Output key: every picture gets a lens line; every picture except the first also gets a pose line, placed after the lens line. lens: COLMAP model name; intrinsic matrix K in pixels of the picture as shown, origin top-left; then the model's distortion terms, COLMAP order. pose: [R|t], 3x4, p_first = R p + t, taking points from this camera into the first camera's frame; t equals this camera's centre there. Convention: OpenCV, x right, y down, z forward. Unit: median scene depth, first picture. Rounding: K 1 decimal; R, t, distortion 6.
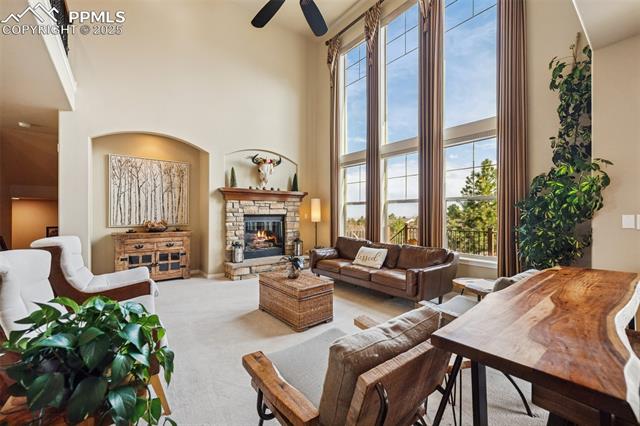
lens RADIAL K [[265.4, 0, 322.2], [0, 265.4, 212.6], [0, 0, 1]] dist [0.008036, -0.000942]
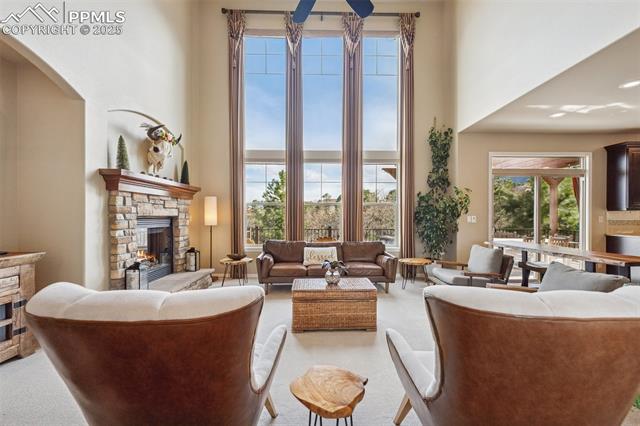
lens RADIAL K [[265.4, 0, 323.0], [0, 265.4, 215.8], [0, 0, 1]] dist [0.008036, -0.000942]
pose [[0.598956, -0.001073, 0.800781, -0.549303], [-0.003545, 0.999986, 0.003992, 0.001966], [-0.800774, -0.005230, 0.598944, 0.294538]]
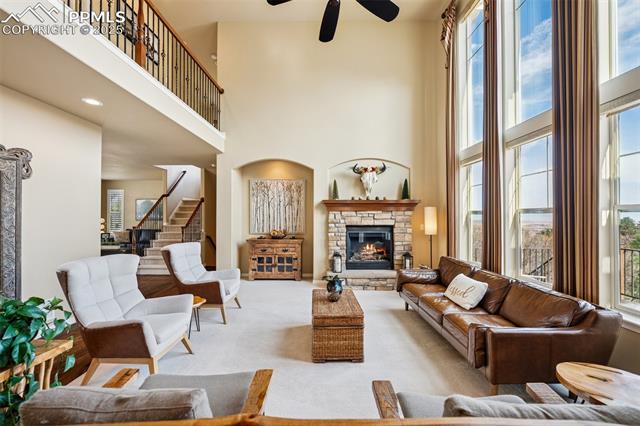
lens RADIAL K [[265.4, 0, 322.9], [0, 265.4, 213.8], [0, 0, 1]] dist [0.008036, -0.000942]
pose [[0.783627, -0.006257, -0.621200, 0.272801], [0.000999, 0.999961, -0.008812, -0.028243], [0.621231, 0.006285, 0.783602, 0.160741]]
